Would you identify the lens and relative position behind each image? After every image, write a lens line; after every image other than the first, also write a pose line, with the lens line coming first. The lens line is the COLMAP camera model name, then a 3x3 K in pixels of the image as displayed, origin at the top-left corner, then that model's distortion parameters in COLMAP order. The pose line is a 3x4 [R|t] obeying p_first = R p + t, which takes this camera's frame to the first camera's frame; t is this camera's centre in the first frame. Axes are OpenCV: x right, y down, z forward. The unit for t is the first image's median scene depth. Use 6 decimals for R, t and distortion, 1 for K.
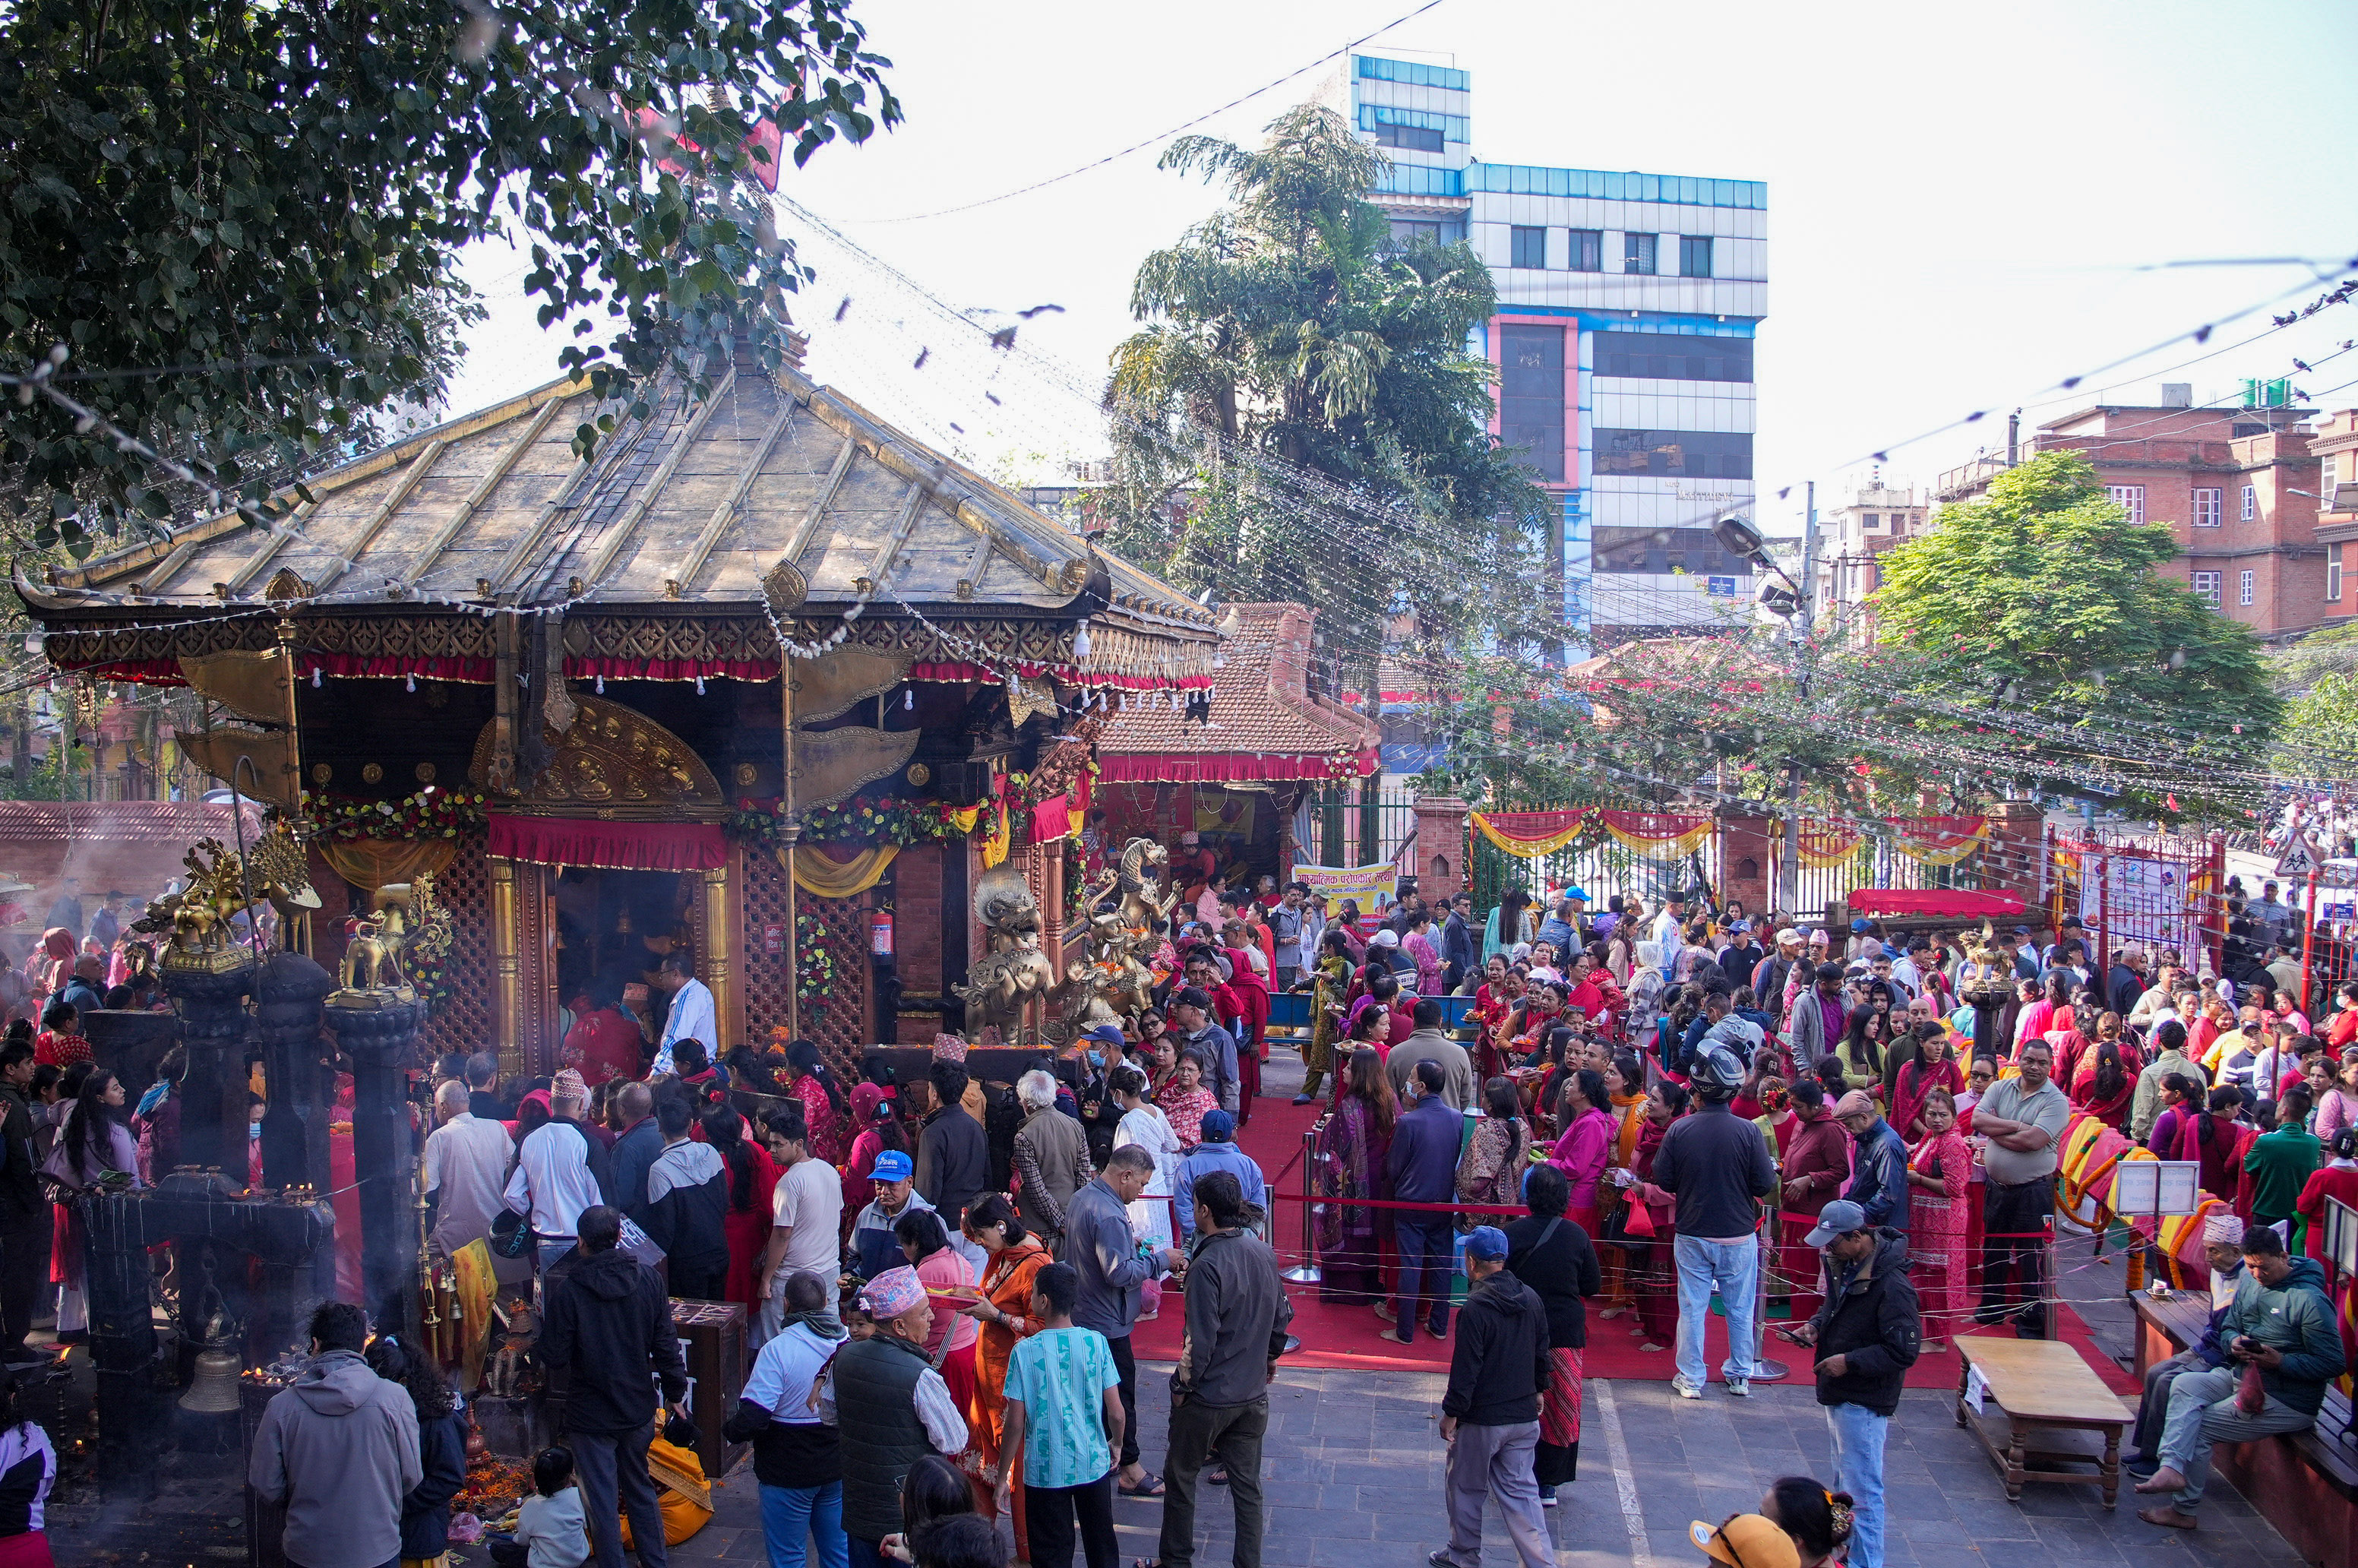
lens RADIAL K [[2192.8, 0, 1179.0], [0, 2192.8, 784.0], [0, 0, 1]] dist [-0.159521, 0.140342]
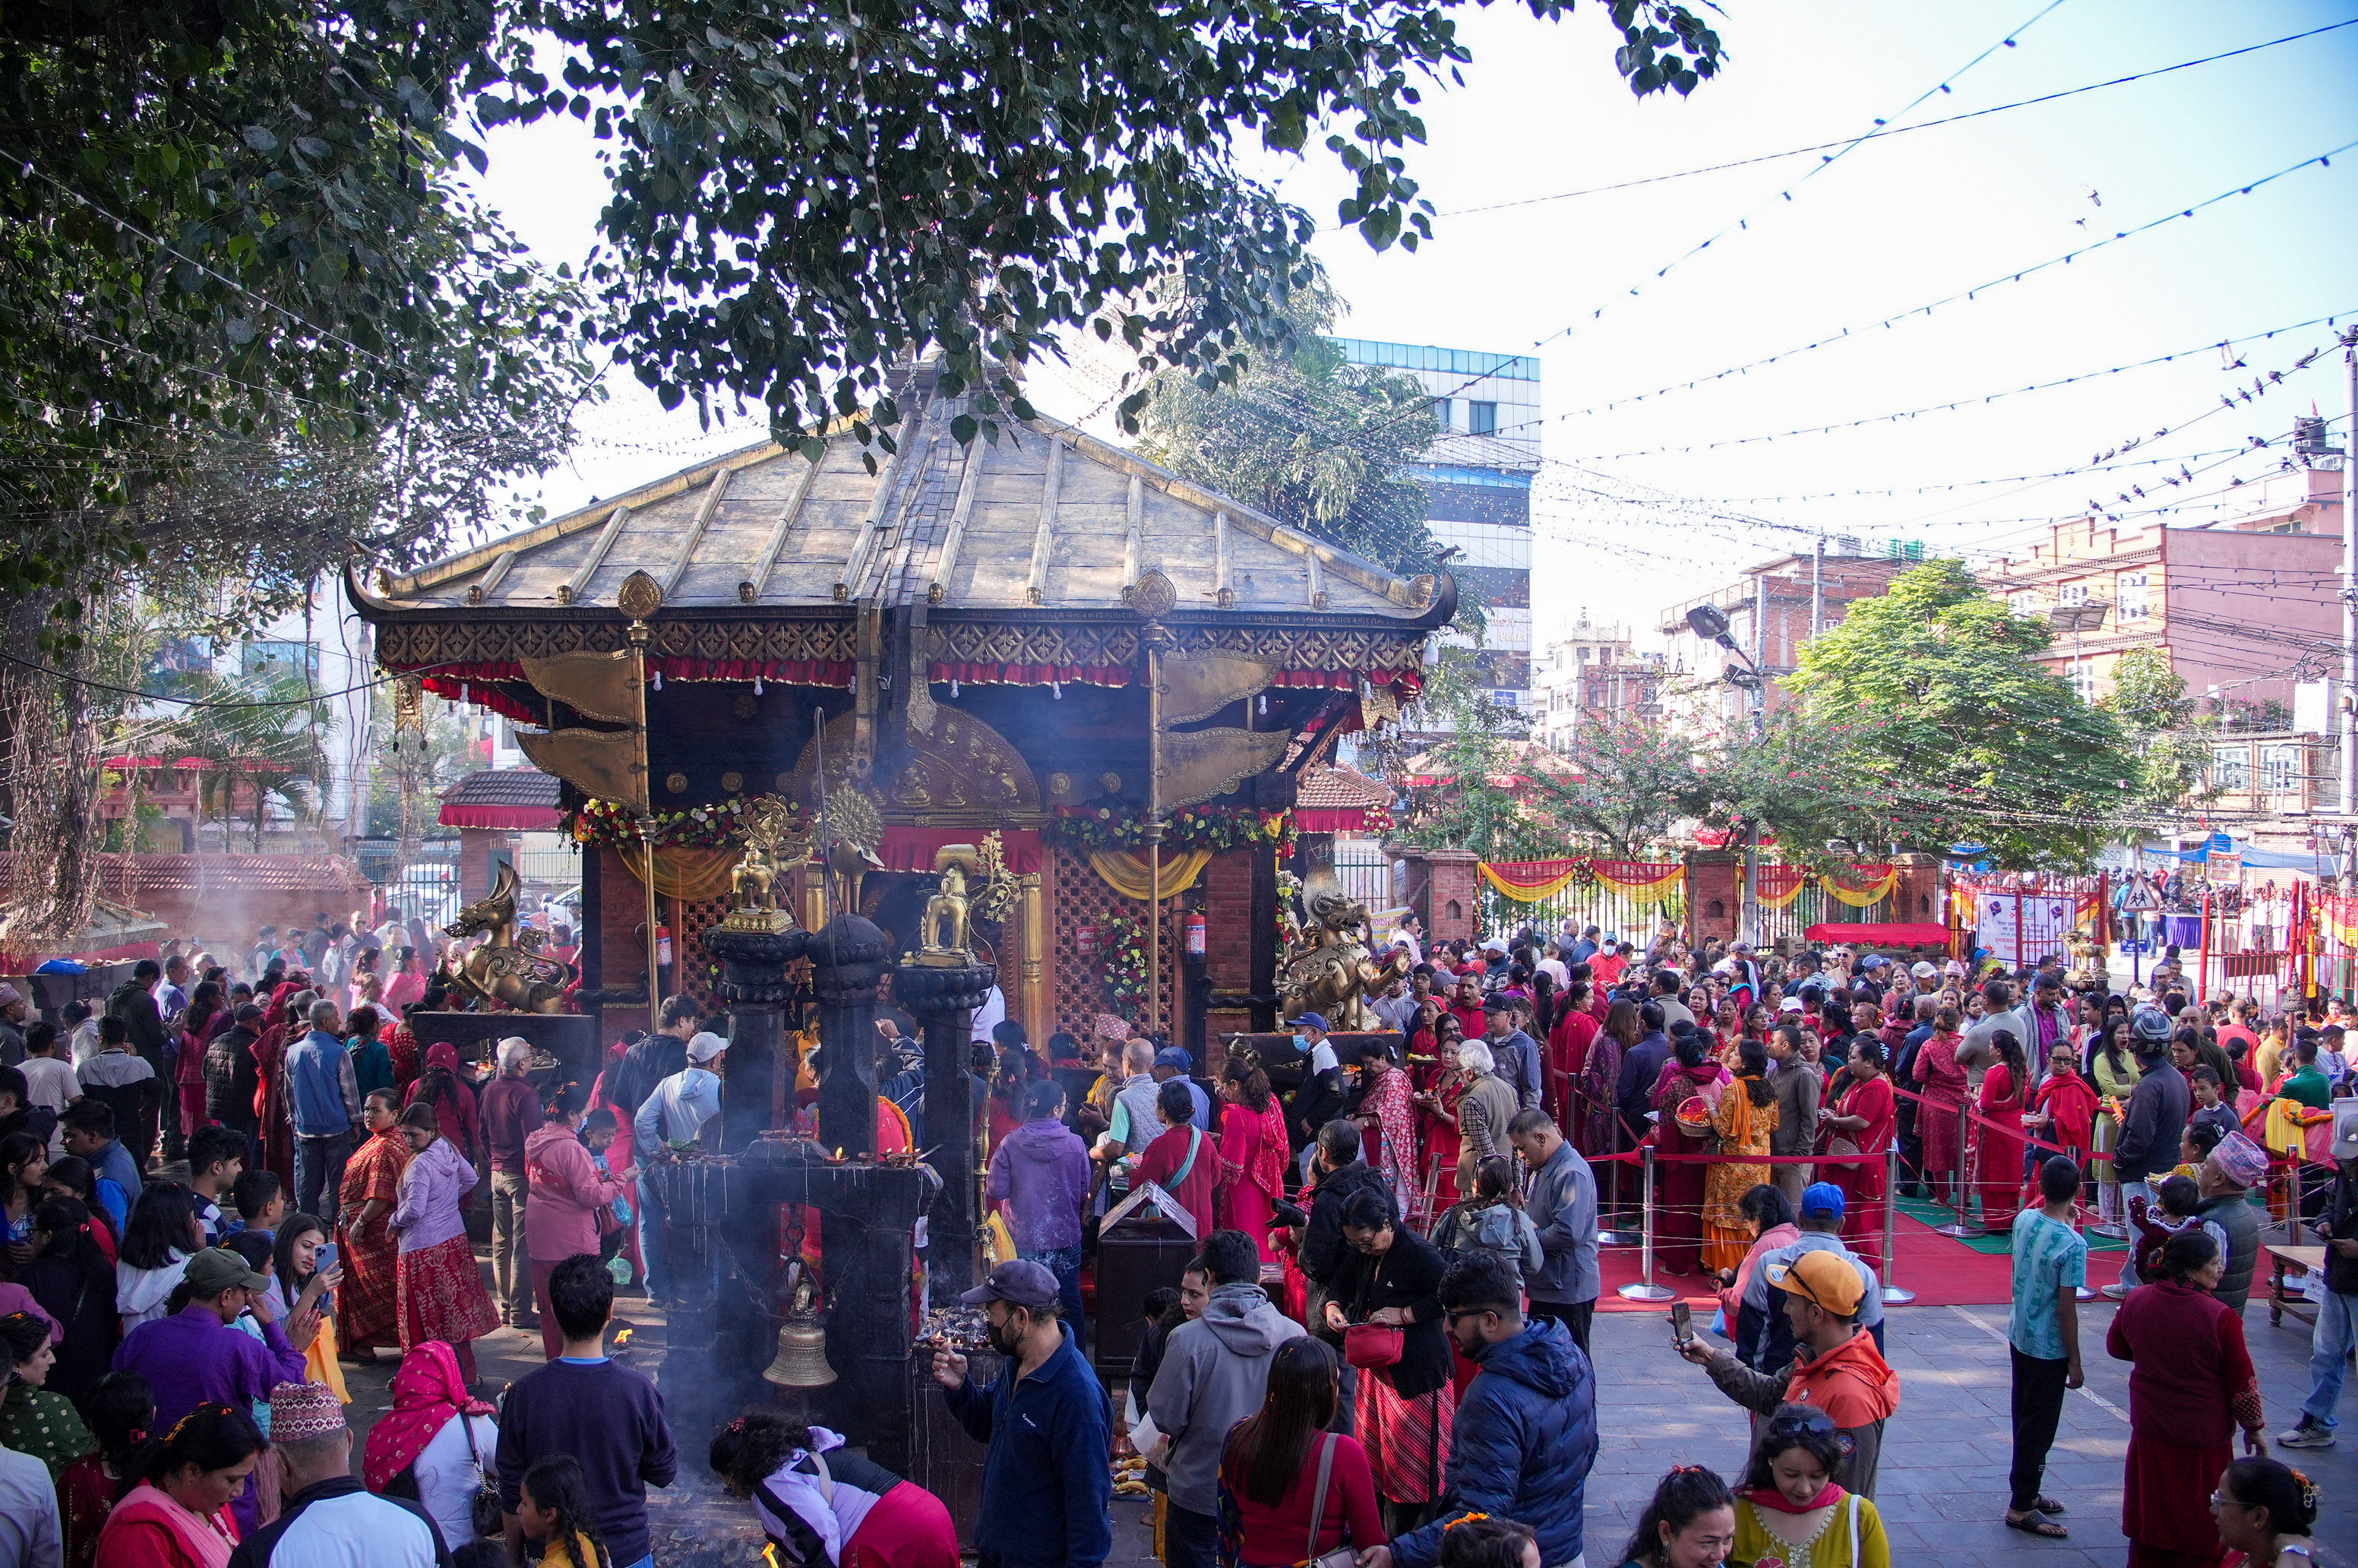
lens RADIAL K [[1899.2, 0, 1179.0], [0, 1899.2, 784.0], [0, 0, 1]] dist [-0.178892, -0.003612]
pose [[0.990836, 0.004300, 0.135005, -0.265954], [0.003287, 0.998429, -0.055927, 0.047155], [-0.135034, 0.055858, 0.989265, 0.091173]]
